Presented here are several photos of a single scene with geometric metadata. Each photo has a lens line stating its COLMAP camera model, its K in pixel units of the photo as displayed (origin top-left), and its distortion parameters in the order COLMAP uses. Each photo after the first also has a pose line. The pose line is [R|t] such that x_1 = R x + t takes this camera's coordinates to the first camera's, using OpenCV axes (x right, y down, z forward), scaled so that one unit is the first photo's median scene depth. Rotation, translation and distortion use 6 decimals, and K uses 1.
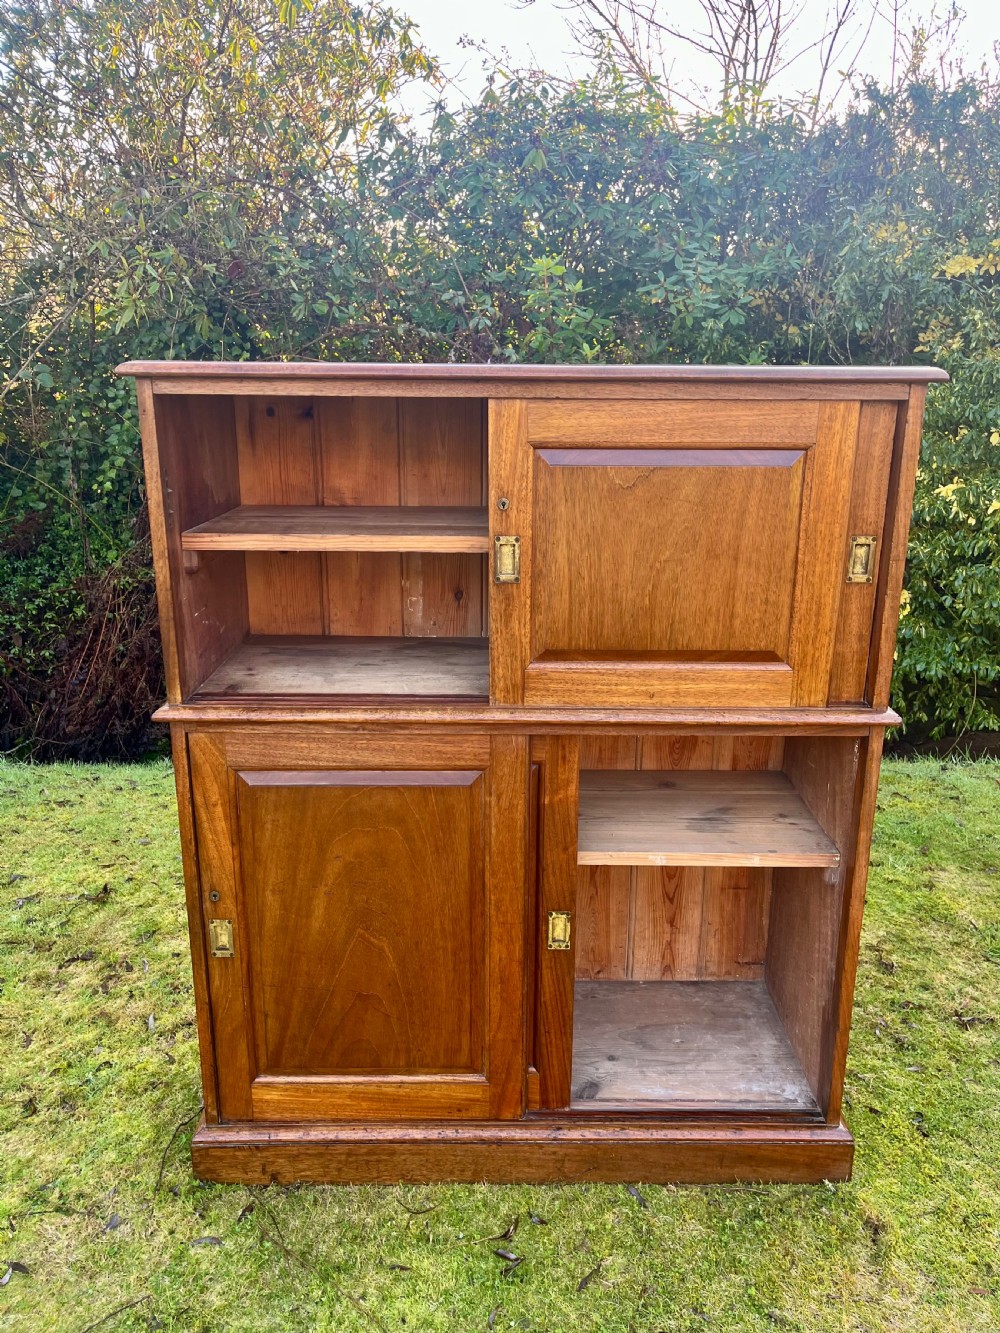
lens RADIAL K [[1009.0, 0, 513.6], [0, 1009.0, 674.5], [0, 0, 1]] dist [0.091385, -0.122599]
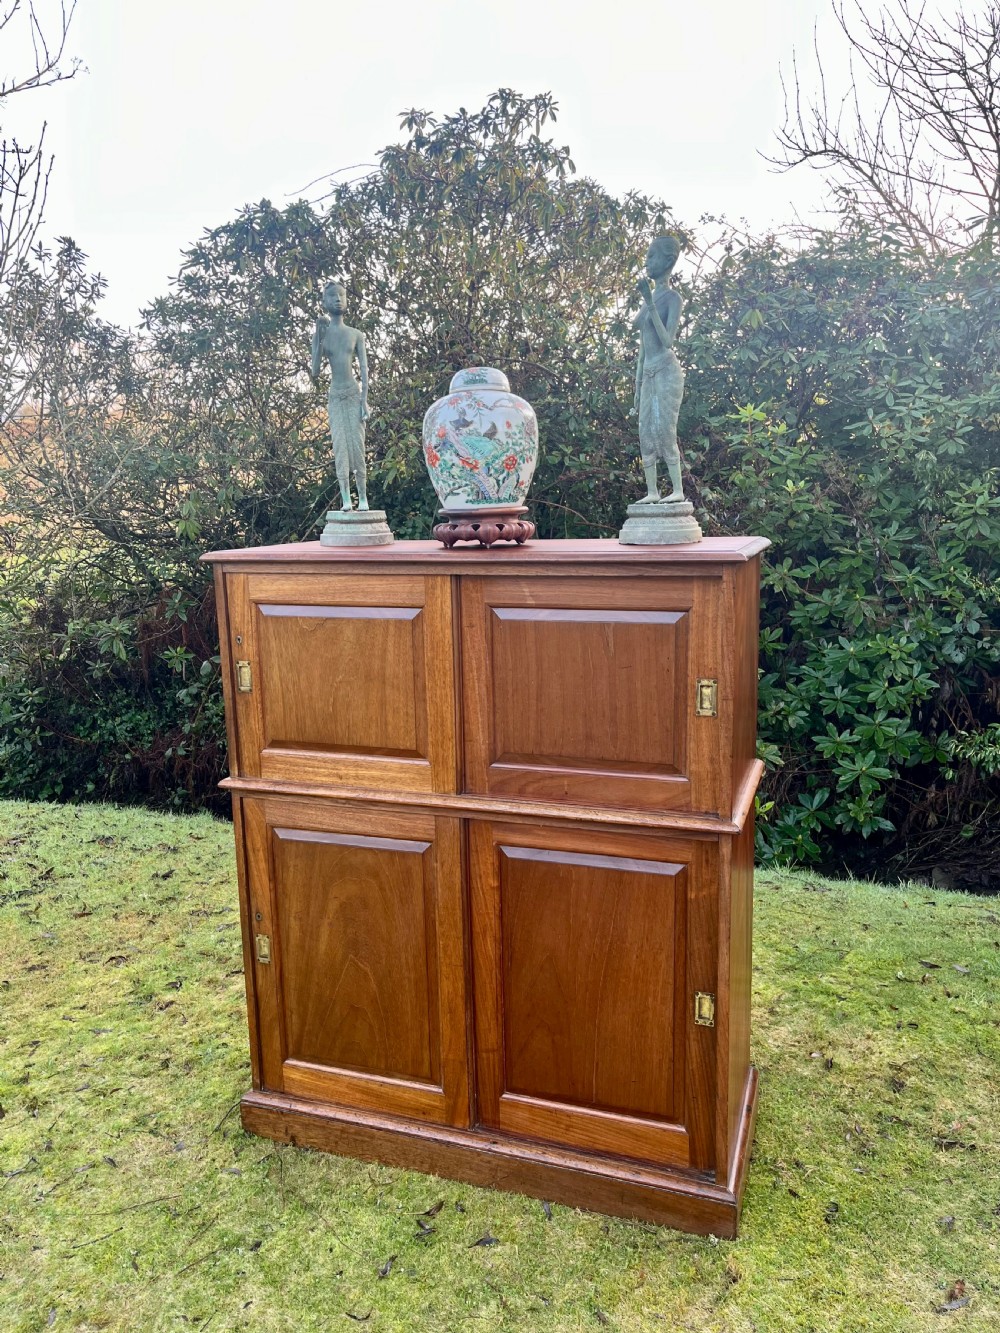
lens RADIAL K [[1012.8, 0, 499.7], [0, 1012.8, 679.6], [0, 0, 1]] dist [0.083178, -0.113110]
pose [[0.937323, 0.034179, -0.346781, 0.439935], [-0.068714, 0.993767, -0.087782, -0.006172], [0.341619, 0.106109, 0.933829, -0.210578]]
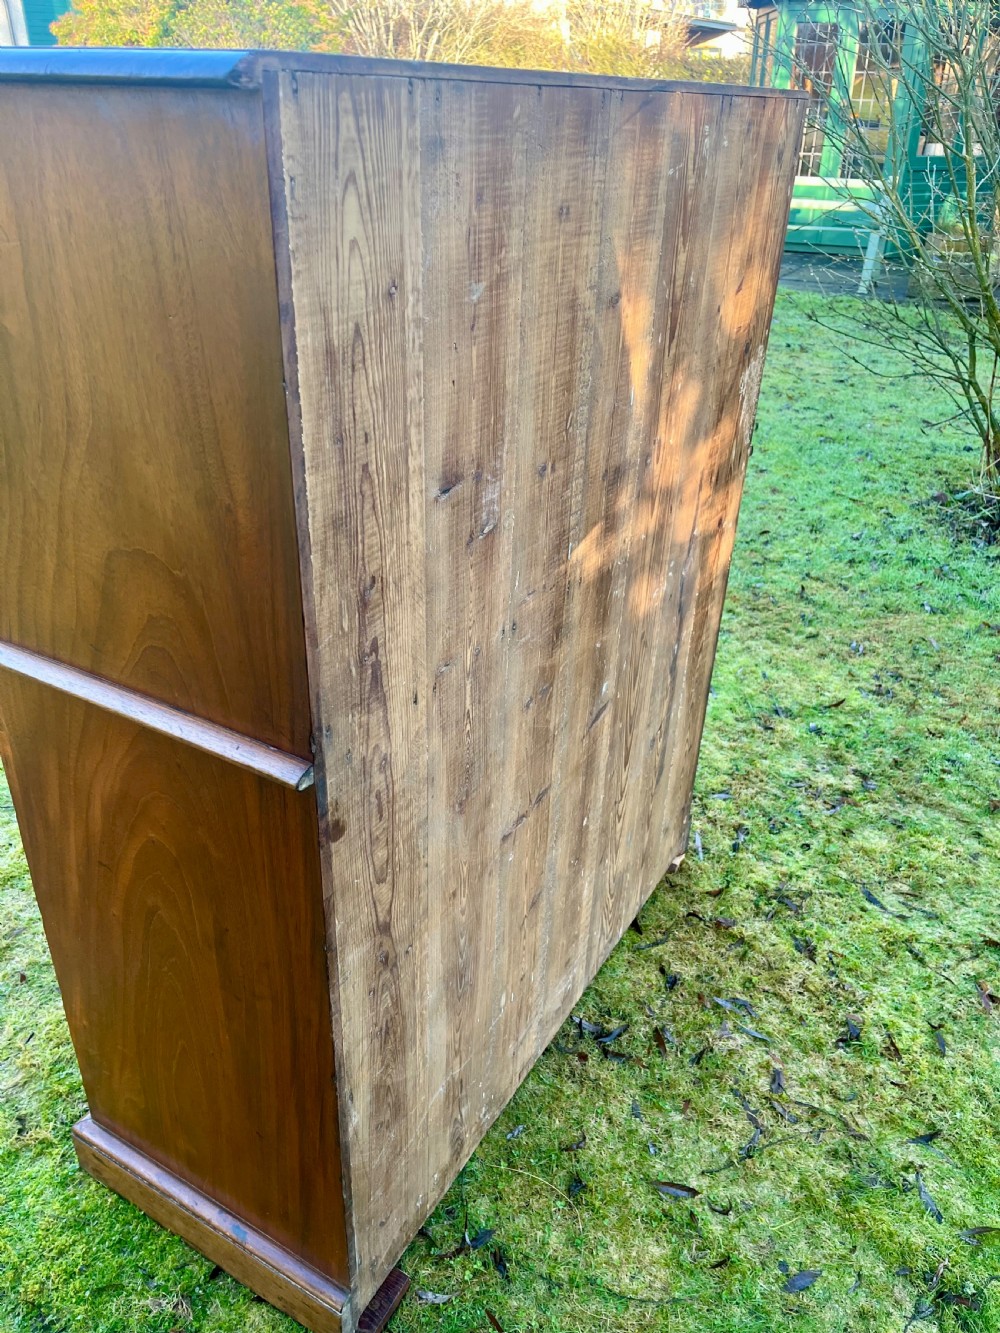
lens RADIAL K [[1012.8, 0, 499.7], [0, 1012.8, 679.6], [0, 0, 1]] dist [0.083178, -0.113110]
pose [[-0.526056, 0.401359, -0.749784, 0.587276], [-0.278851, 0.751490, 0.597917, -0.363566], [0.803434, 0.523616, -0.283407, 1.249004]]
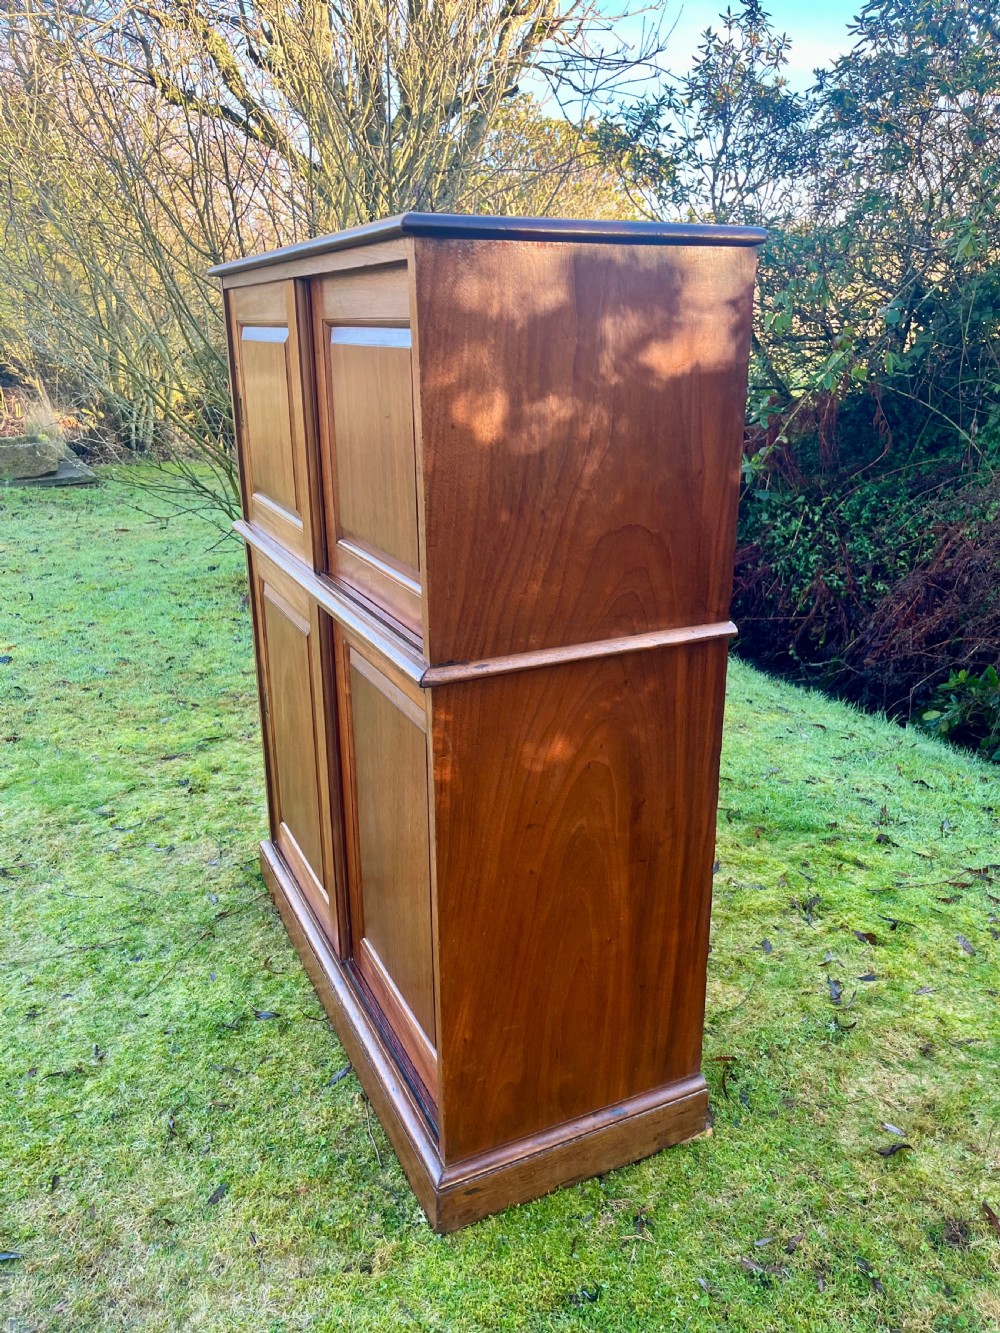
lens RADIAL K [[1015.0, 0, 509.8], [0, 1015.0, 674.5], [0, 0, 1]] dist [0.092867, -0.130074]
pose [[0.418812, 0.282734, -0.862936, 0.907643], [-0.255006, 0.948673, 0.187062, -0.103270], [0.871532, 0.141709, 0.469414, 0.573679]]
